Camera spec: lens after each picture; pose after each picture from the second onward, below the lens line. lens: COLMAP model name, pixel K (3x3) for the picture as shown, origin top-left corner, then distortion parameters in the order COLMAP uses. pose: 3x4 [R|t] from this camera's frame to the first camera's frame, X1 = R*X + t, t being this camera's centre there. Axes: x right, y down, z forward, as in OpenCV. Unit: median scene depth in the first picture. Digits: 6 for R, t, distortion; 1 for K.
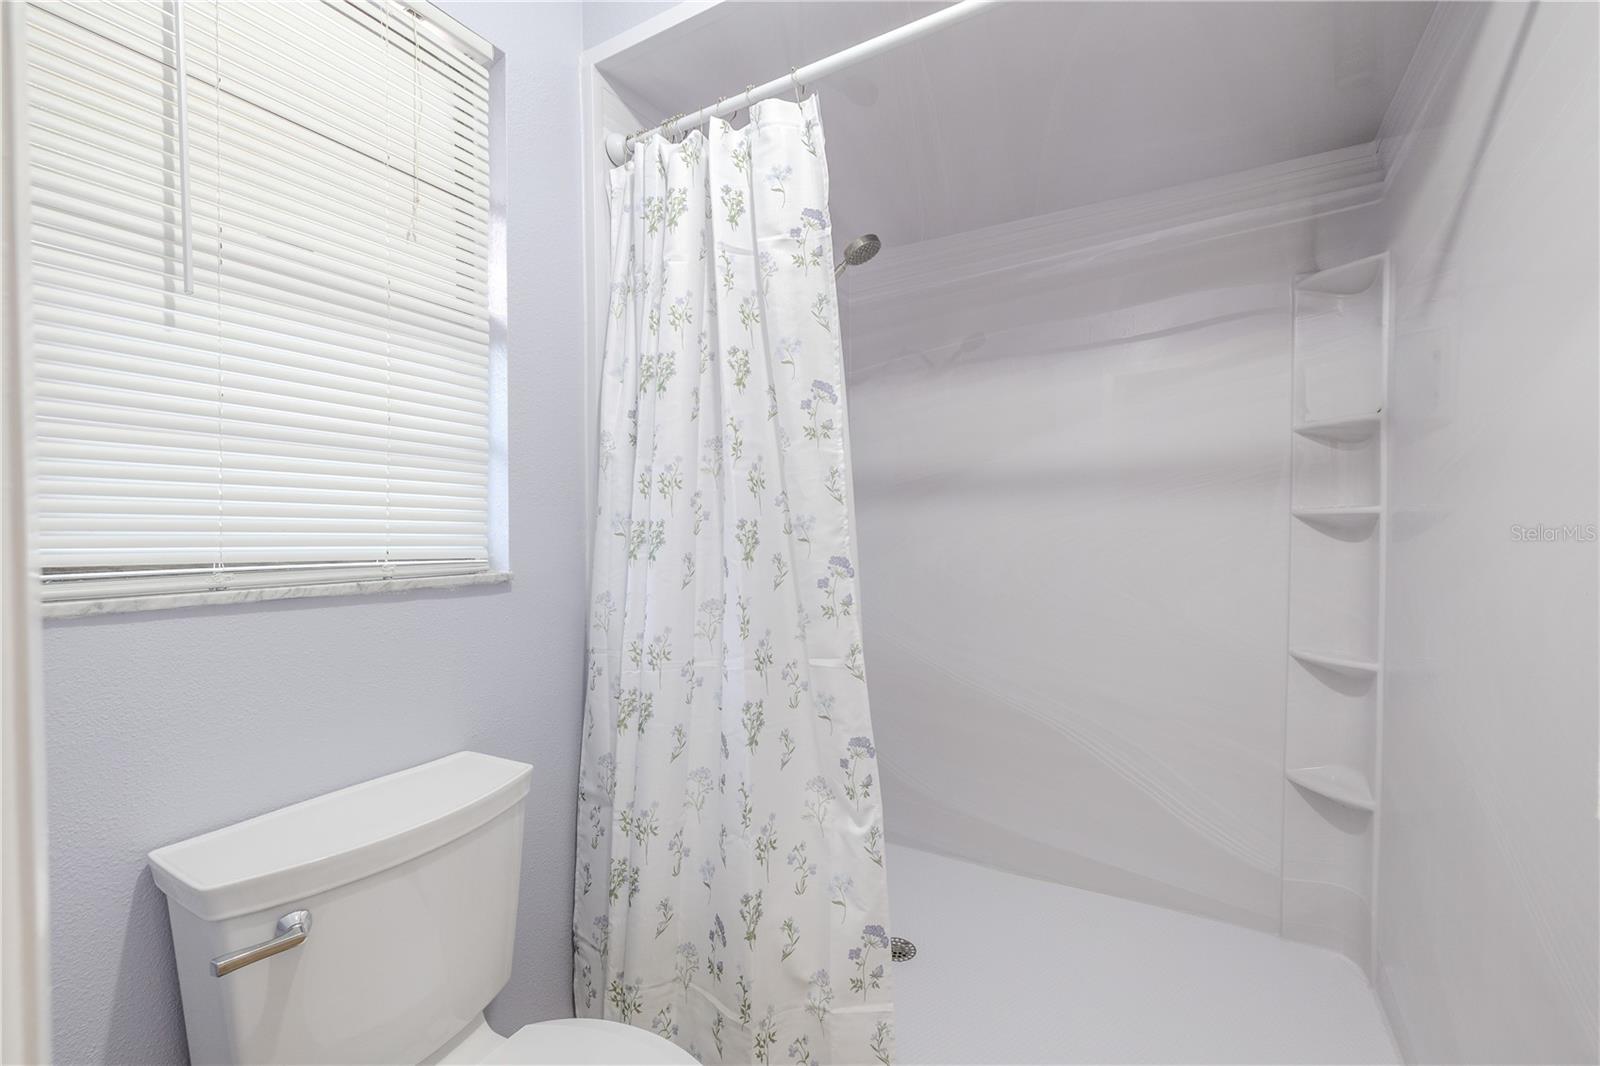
lens RADIAL K [[682.4, 0, 792.5], [0, 682.4, 534.4], [0, 0, 1]] dist [0.001645, 0.000381]
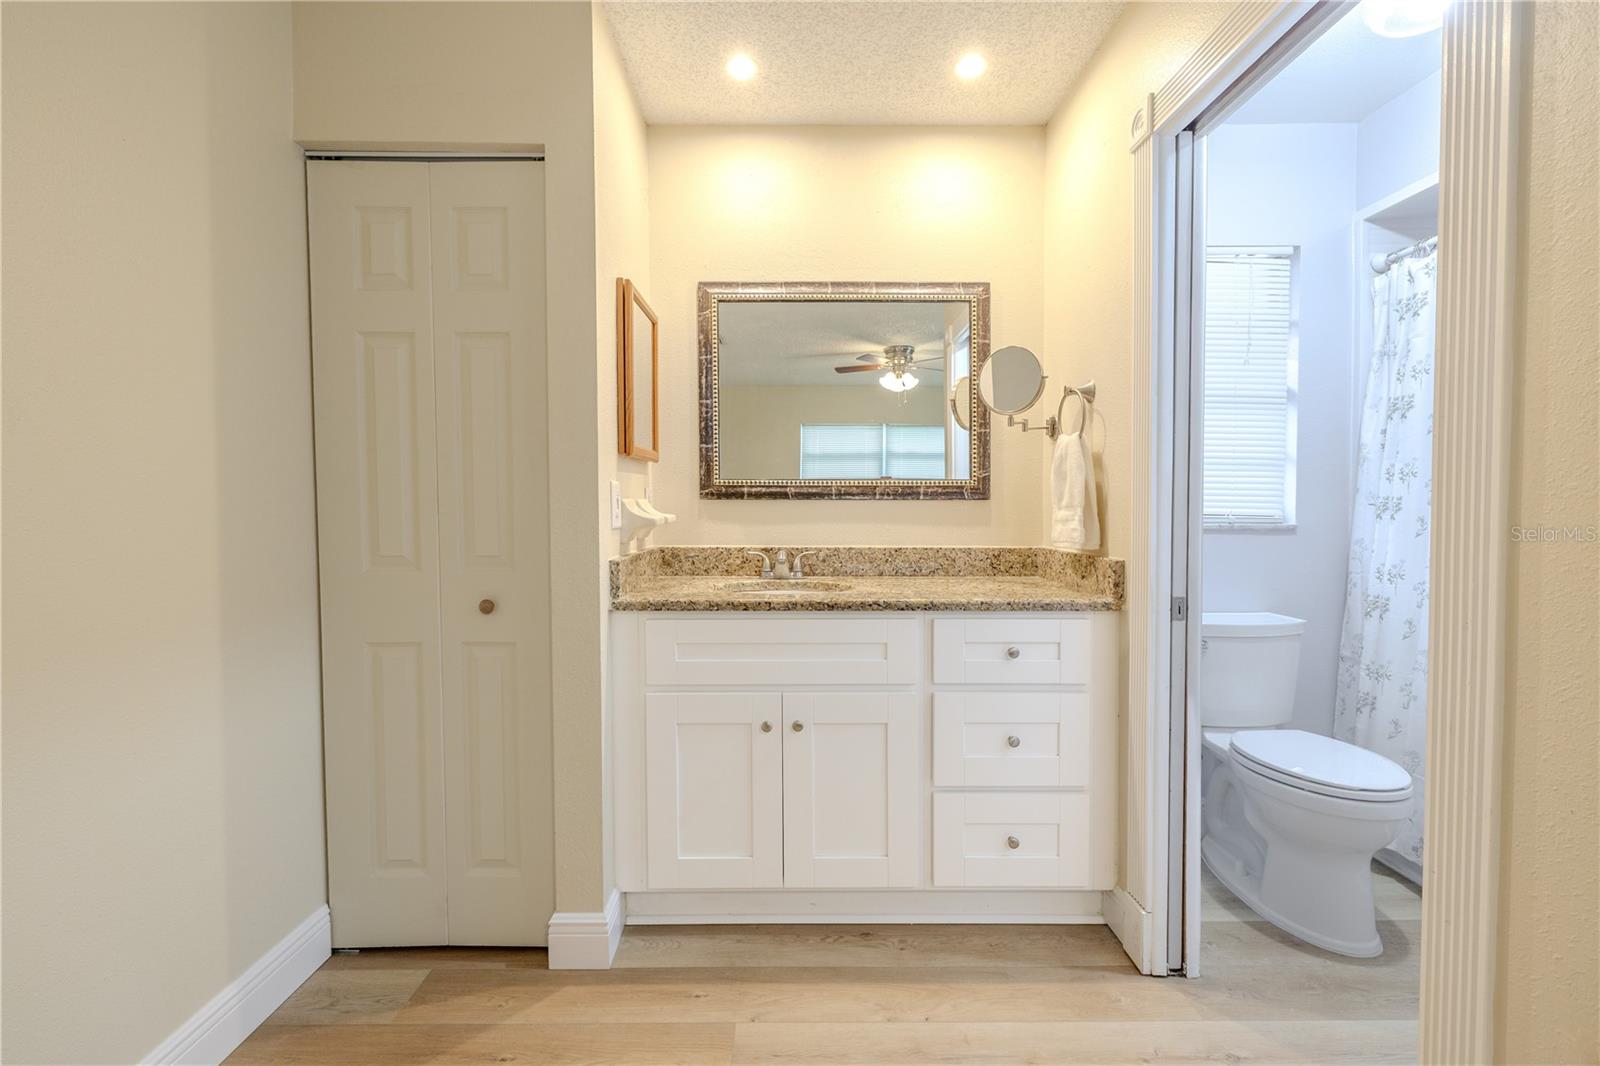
lens RADIAL K [[682.4, 0, 790.3], [0, 682.4, 518.1], [0, 0, 1]] dist [0.001645, 0.000381]
pose [[0.513375, 0.027184, -0.857734, 0.470681], [-0.005534, 0.999582, 0.028367, -0.006263], [0.858146, -0.009816, 0.513311, -1.126996]]
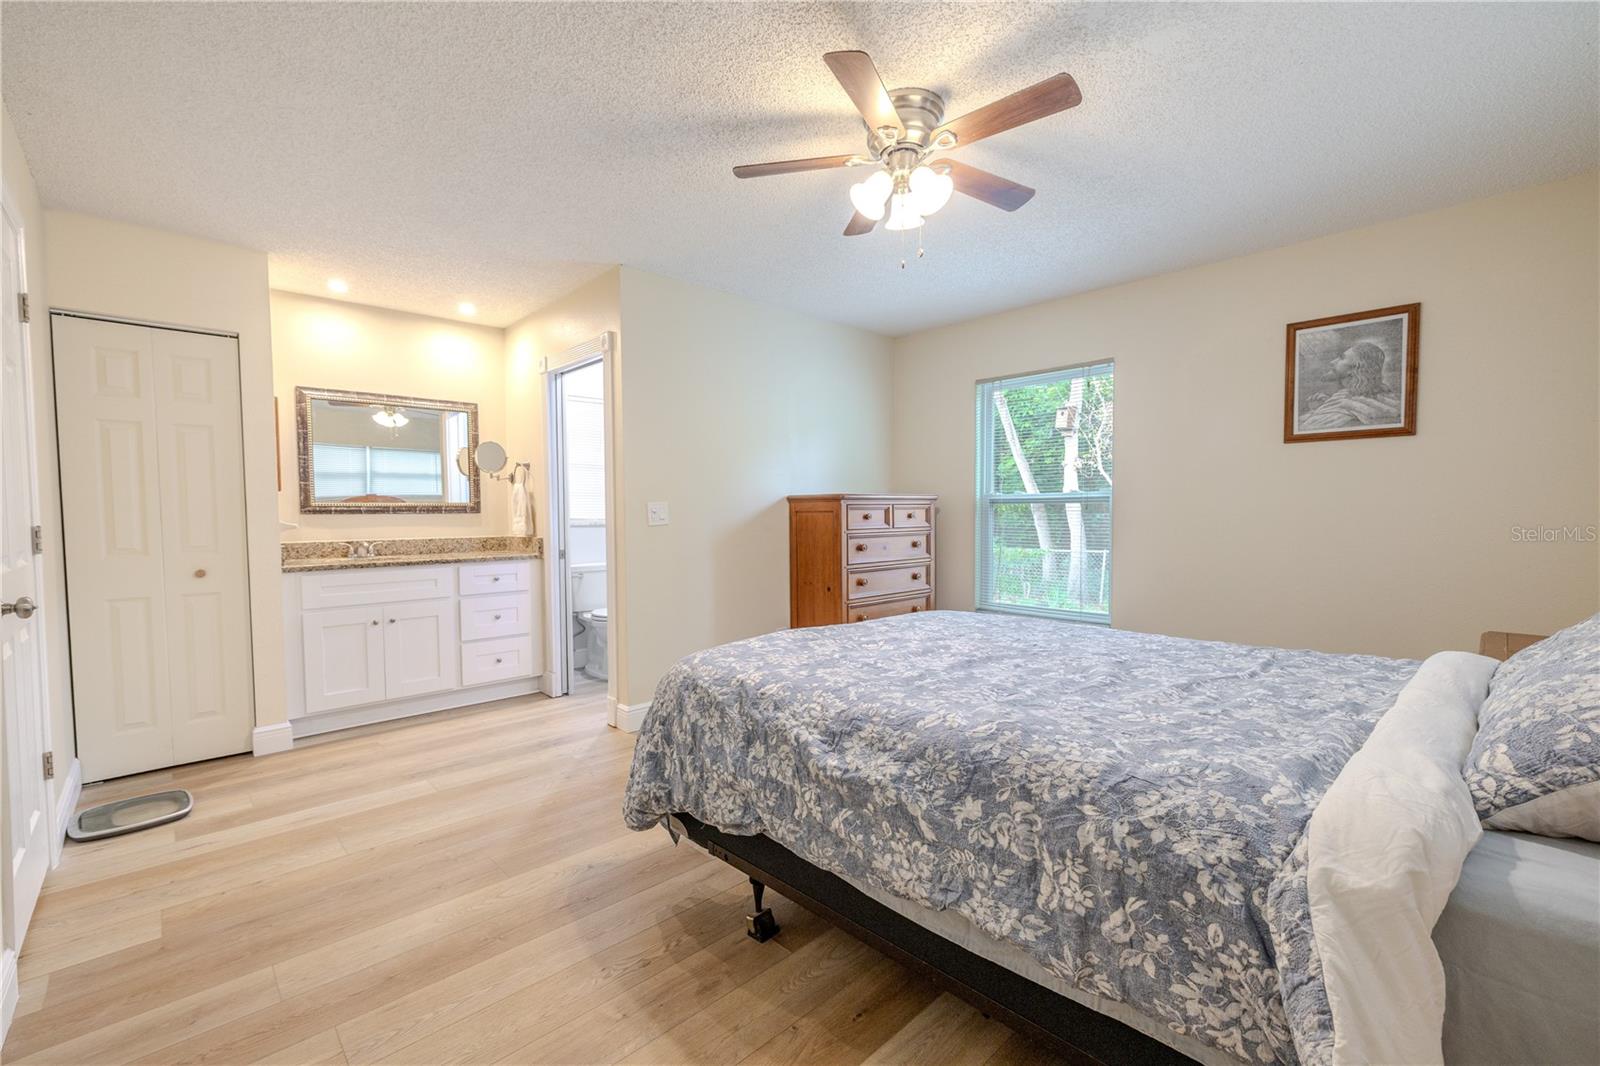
lens RADIAL K [[682.4, 0, 801.0], [0, 682.4, 530.1], [0, 0, 1]] dist [0.001645, 0.000381]
pose [[0.961747, 0.005991, -0.273874, 2.361547], [0.001620, 0.999619, 0.027553, -0.016469], [0.273934, -0.026943, 0.961371, -3.428476]]
